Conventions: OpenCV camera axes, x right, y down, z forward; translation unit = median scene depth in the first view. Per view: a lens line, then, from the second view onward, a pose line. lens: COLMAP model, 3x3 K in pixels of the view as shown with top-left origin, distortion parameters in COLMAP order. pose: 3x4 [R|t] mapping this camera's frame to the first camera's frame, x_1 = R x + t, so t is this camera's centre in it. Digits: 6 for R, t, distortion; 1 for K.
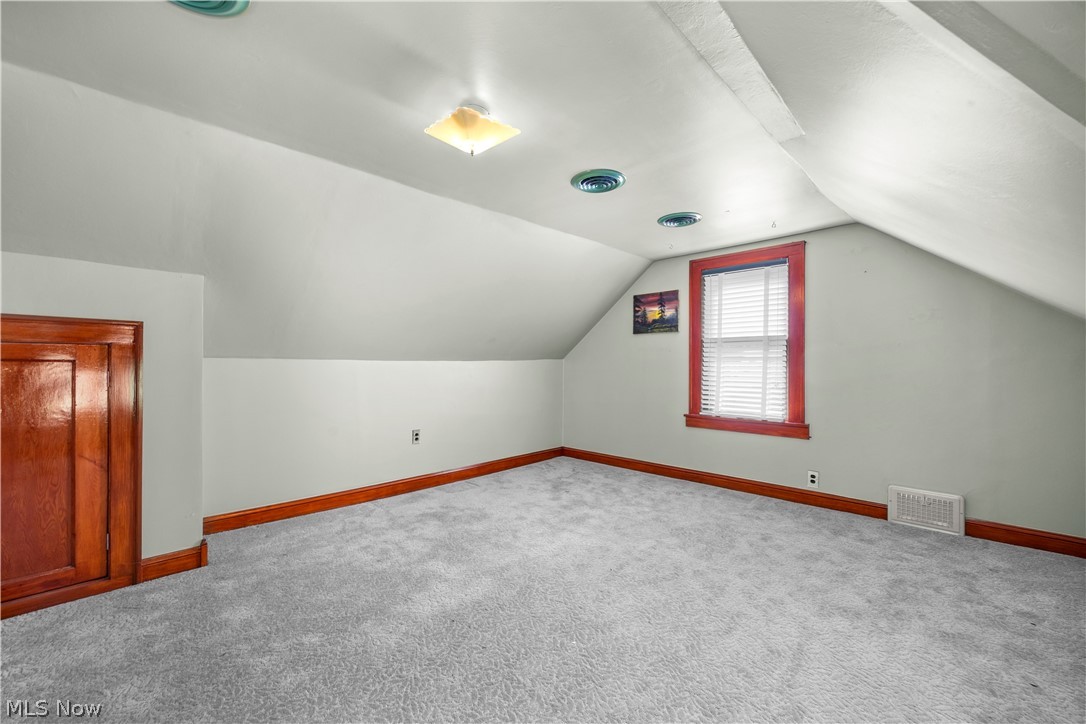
lens RADIAL K [[423.9, 0, 549.7], [0, 423.9, 362.8], [0, 0, 1]] dist [0.001753, -0.000409]
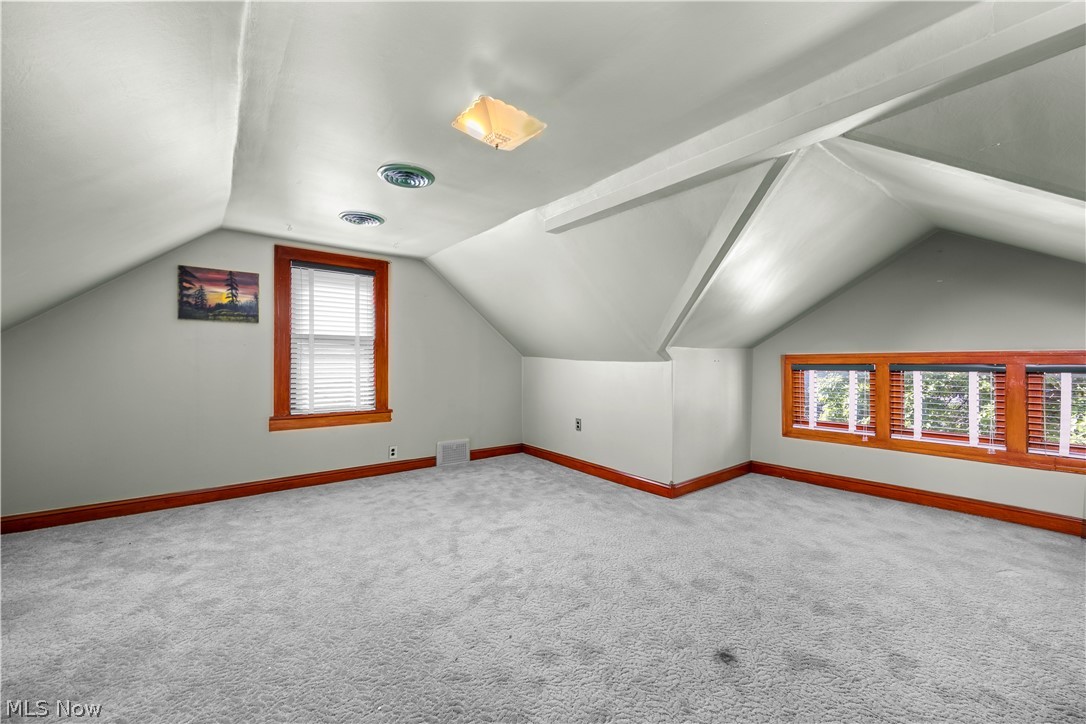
lens RADIAL K [[423.9, 0, 539.5], [0, 423.9, 360.2], [0, 0, 1]] dist [0.001753, -0.000409]
pose [[0.154197, 0.003784, 0.988033, -0.479711], [-0.008530, 0.999960, -0.002499, -0.000648], [-0.988003, -0.008042, 0.154223, 0.320553]]
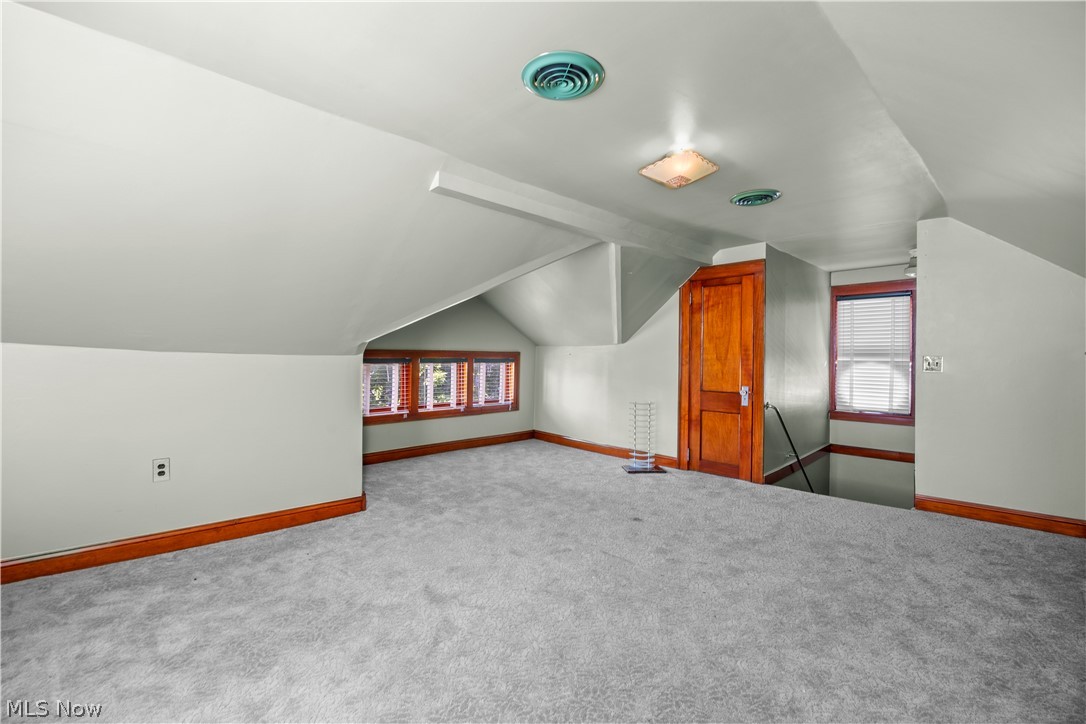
lens RADIAL K [[485.7, 0, 534.9], [0, 485.7, 362.1], [0, 0, 1]] dist [-0.012661, -0.000123]
pose [[-0.997899, -0.009778, 0.064045, 0.067273], [-0.009608, 0.999949, 0.002952, 0.004073], [-0.064071, 0.002331, -0.997943, 1.045231]]
